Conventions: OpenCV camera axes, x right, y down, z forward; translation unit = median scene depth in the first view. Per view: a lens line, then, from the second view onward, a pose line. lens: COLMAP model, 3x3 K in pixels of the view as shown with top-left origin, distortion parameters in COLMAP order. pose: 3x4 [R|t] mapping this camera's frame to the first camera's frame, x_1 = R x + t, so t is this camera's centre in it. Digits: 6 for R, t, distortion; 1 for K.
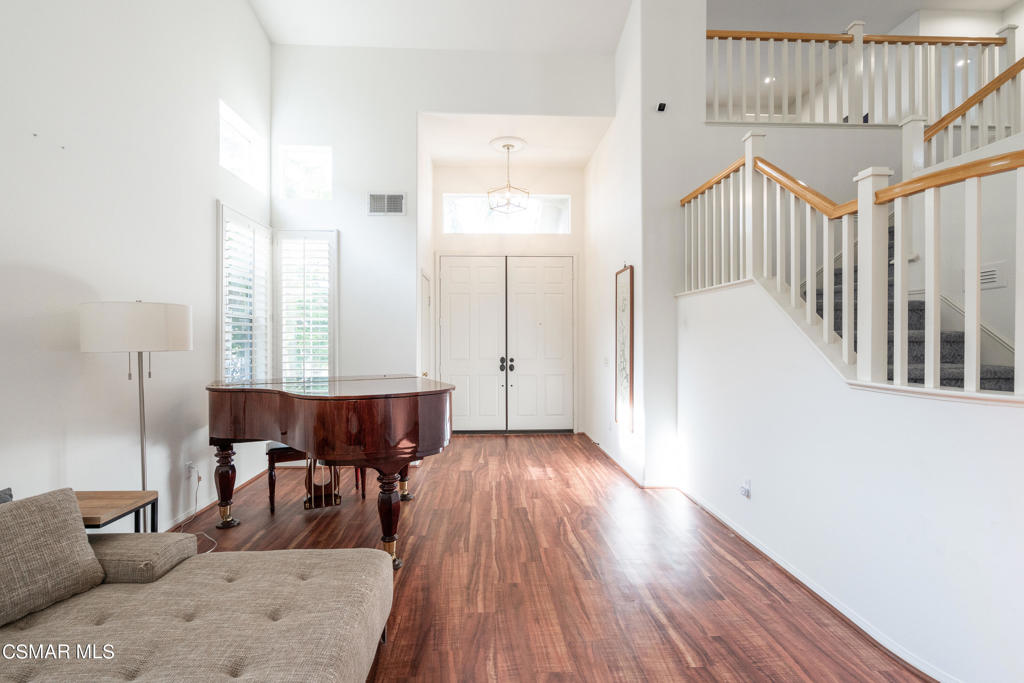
lens RADIAL K [[469.8, 0, 509.6], [0, 469.8, 342.2], [0, 0, 1]] dist [-0.001125, 0.000087]
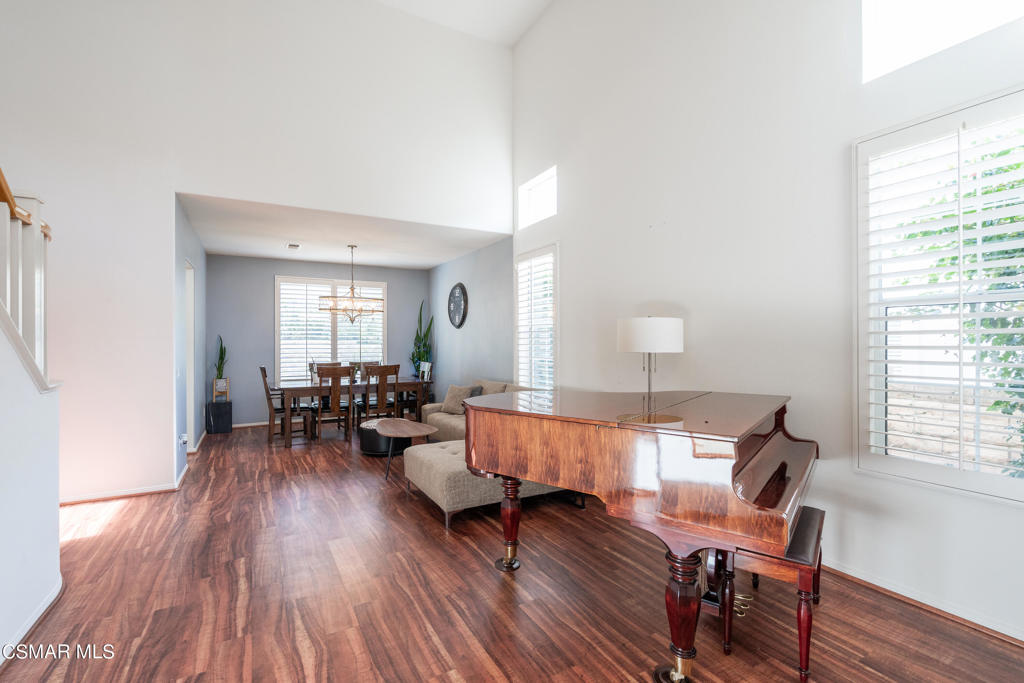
lens RADIAL K [[469.8, 0, 510.0], [0, 469.8, 341.5], [0, 0, 1]] dist [-0.001125, 0.000087]
pose [[-0.902713, 0.005041, -0.430214, 0.183640], [0.004215, 0.999987, 0.002874, -0.018251], [0.430223, 0.000781, -0.902722, 1.968454]]
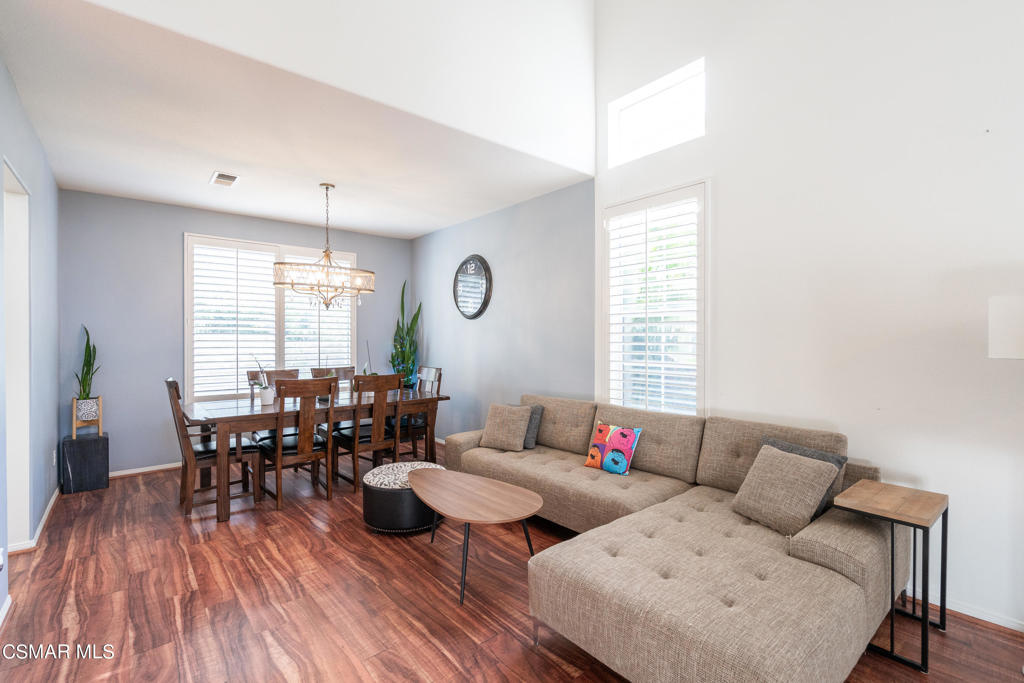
lens RADIAL K [[469.8, 0, 511.7], [0, 469.8, 342.5], [0, 0, 1]] dist [-0.001125, 0.000087]
pose [[-0.805861, 0.006884, -0.592064, 0.291897], [0.000104, 0.999934, 0.011485, -0.015415], [0.592104, 0.009194, -0.805809, 1.056918]]
